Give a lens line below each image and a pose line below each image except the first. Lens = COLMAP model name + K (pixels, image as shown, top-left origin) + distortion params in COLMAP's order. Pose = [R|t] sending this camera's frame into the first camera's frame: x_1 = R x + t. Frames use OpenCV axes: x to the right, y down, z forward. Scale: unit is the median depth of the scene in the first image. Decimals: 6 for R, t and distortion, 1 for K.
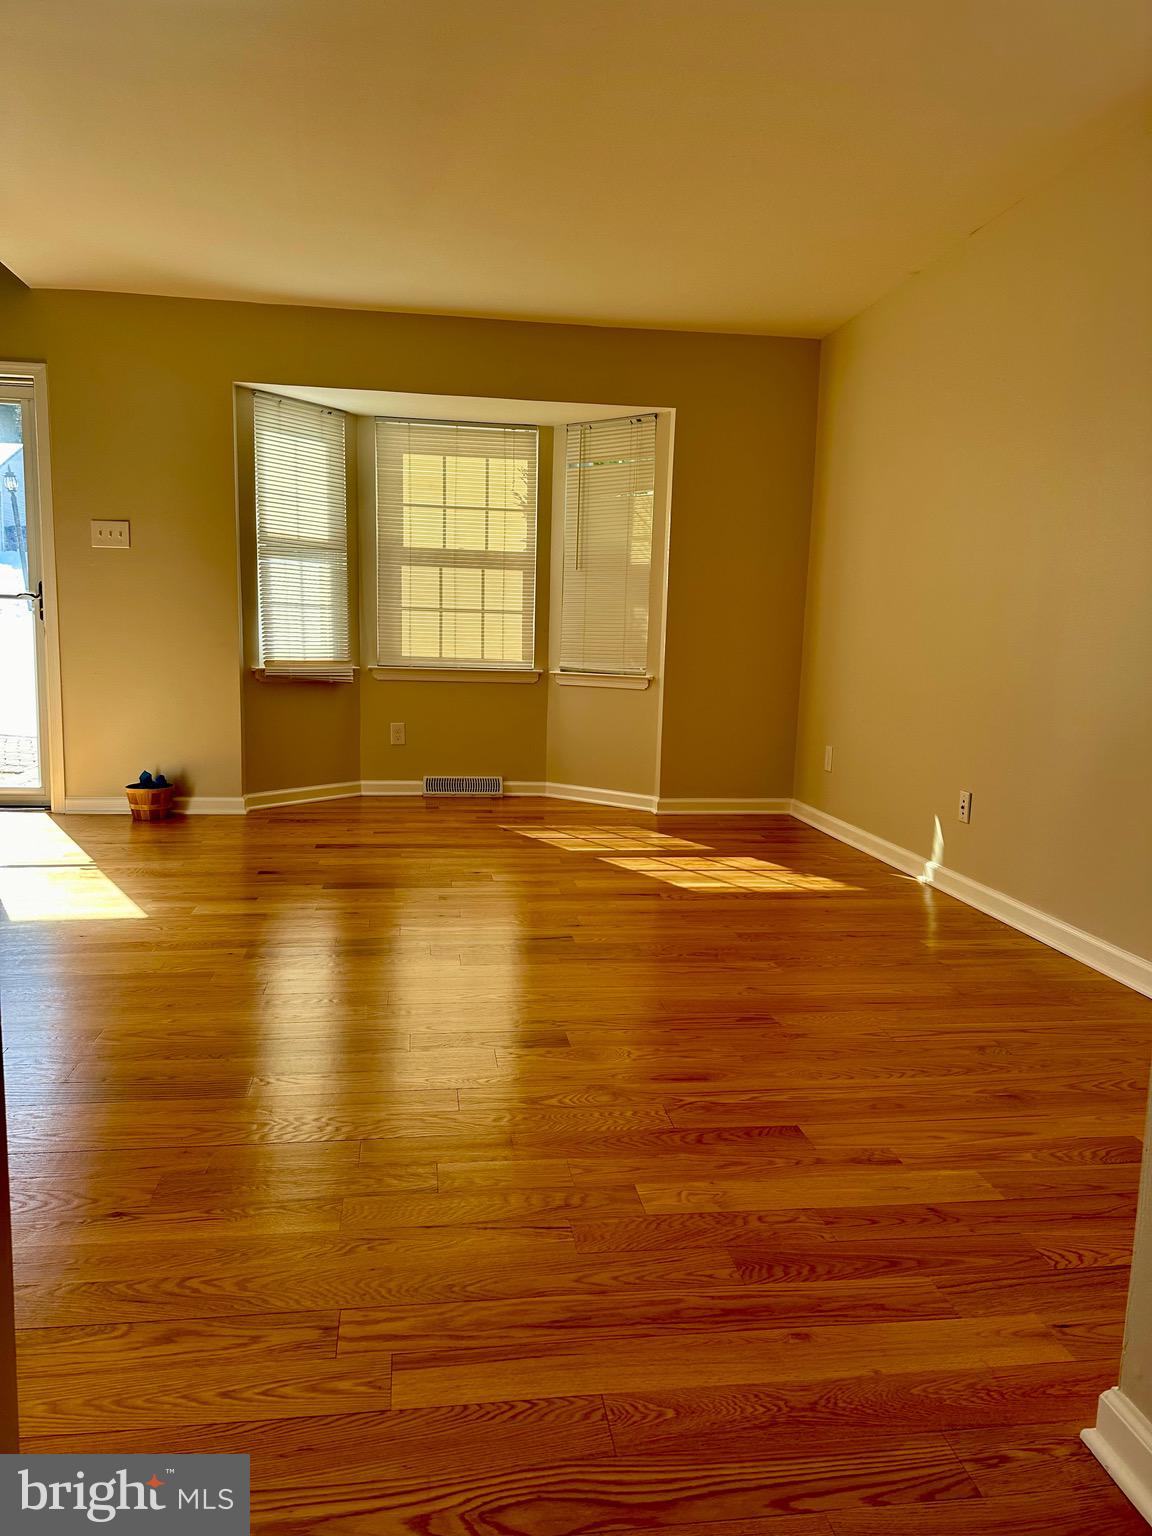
lens RADIAL K [[1066.0, 0, 567.4], [0, 1066.0, 764.7], [0, 0, 1]] dist [0.042420, -0.037280]
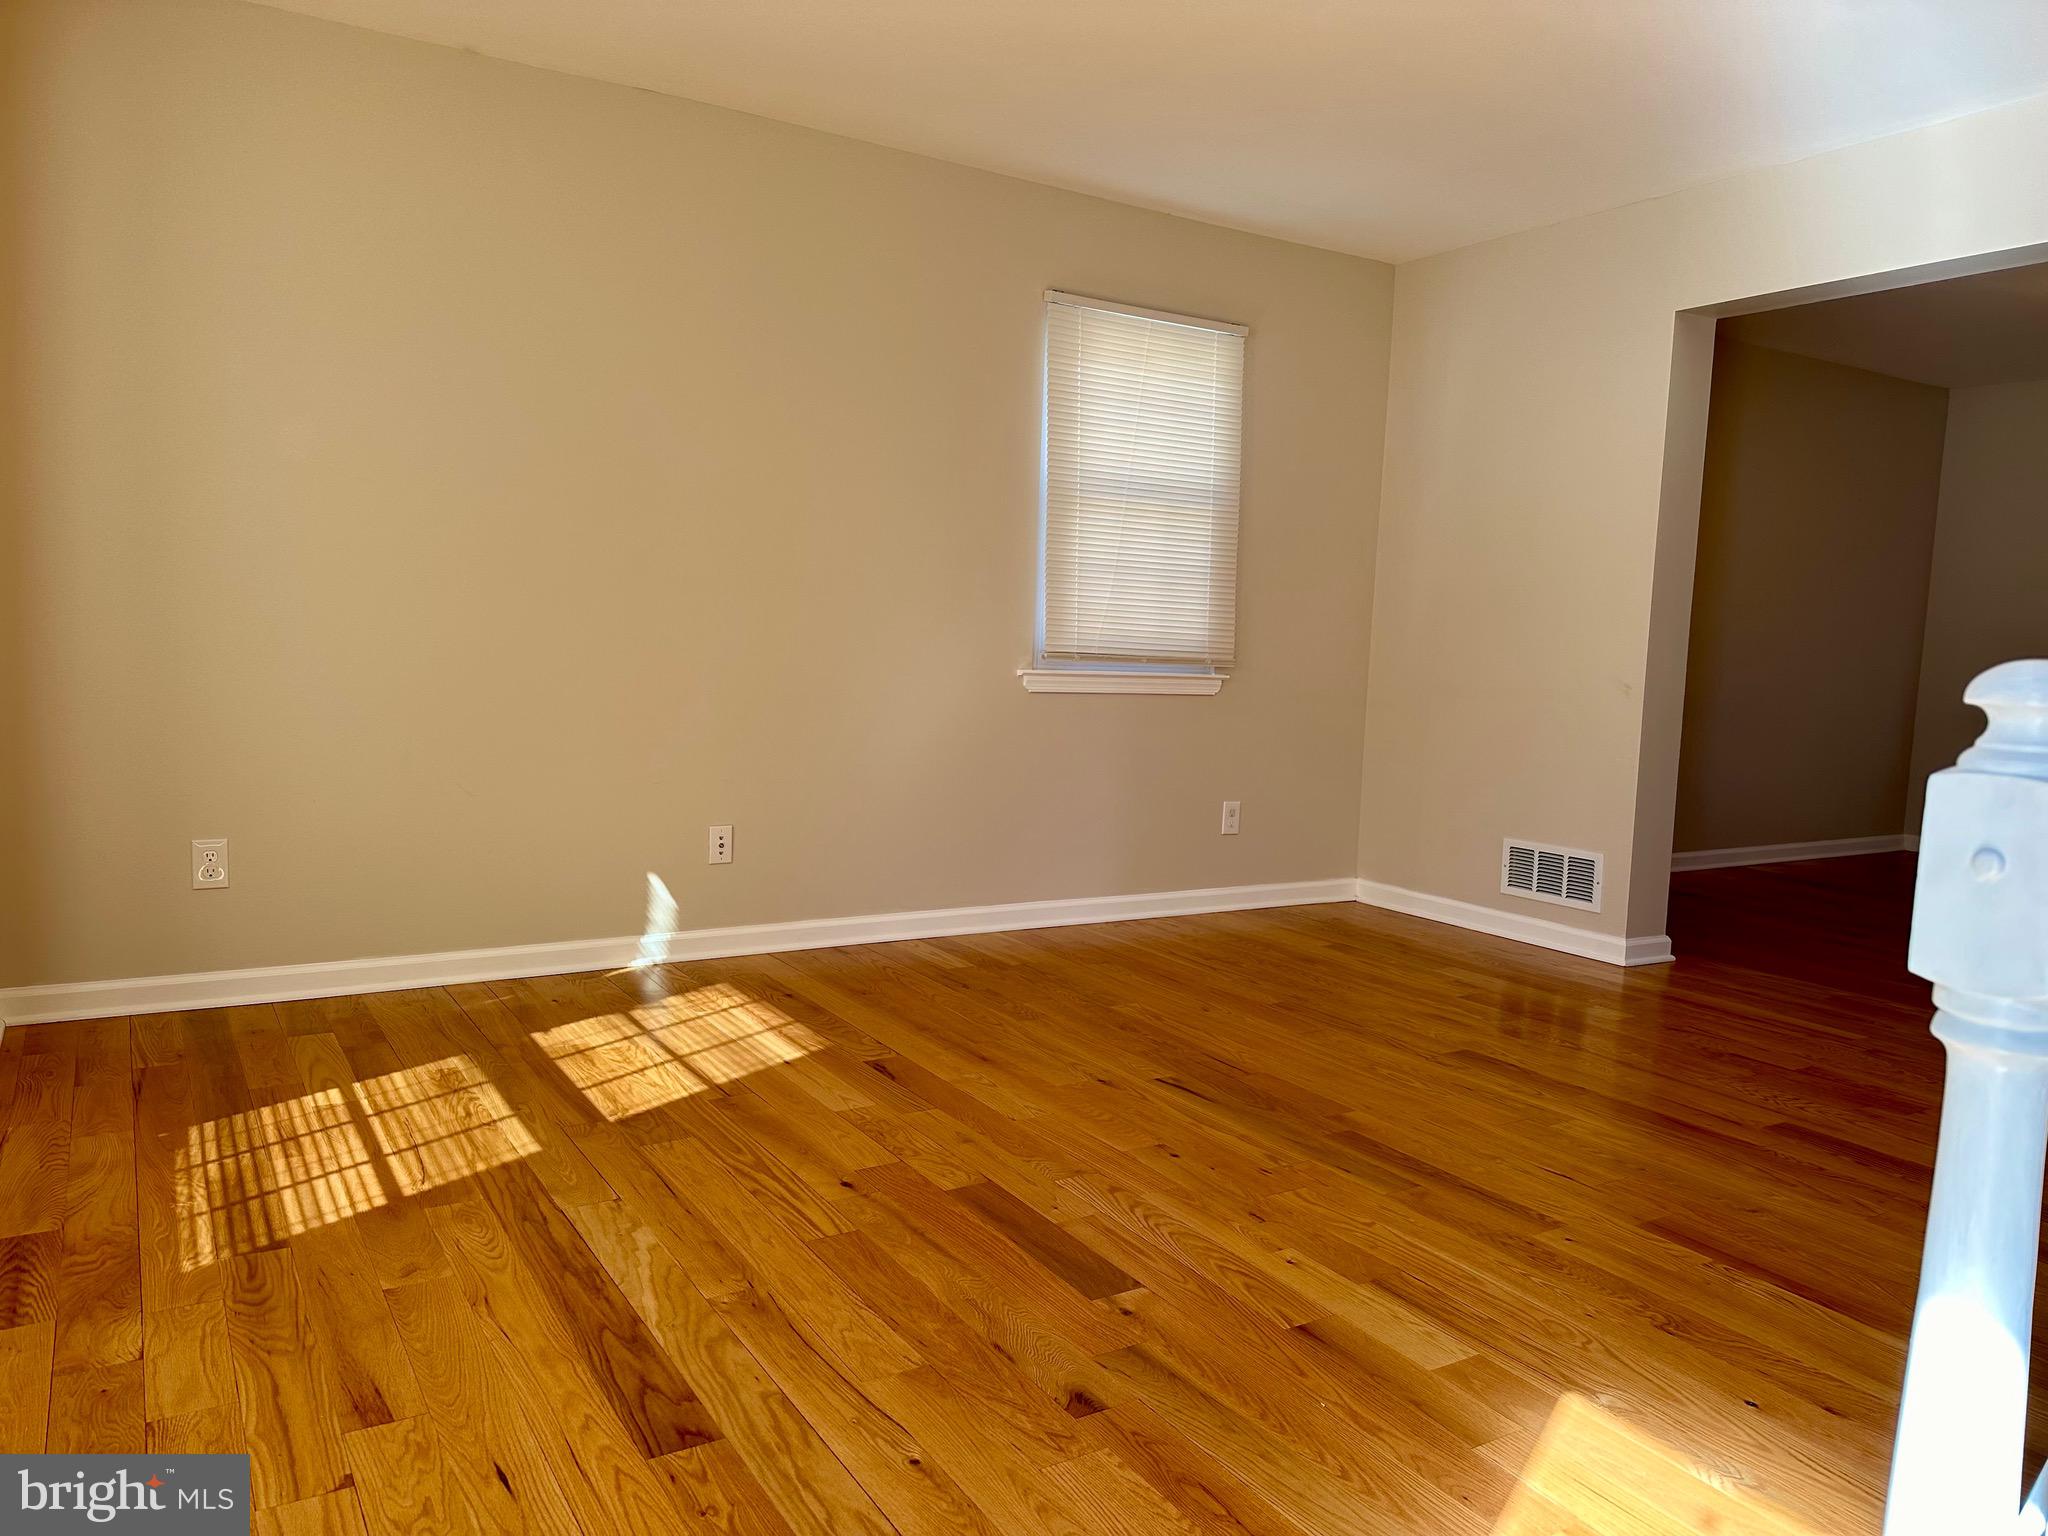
lens RADIAL K [[1421.3, 0, 1012.5], [0, 1421.3, 770.3], [0, 0, 1]] dist [0.042420, -0.037280]
pose [[-0.393467, -0.121266, 0.911306, -0.685218], [0.071833, 0.984176, 0.161978, -0.173438], [-0.916528, 0.129195, -0.378530, 1.202409]]
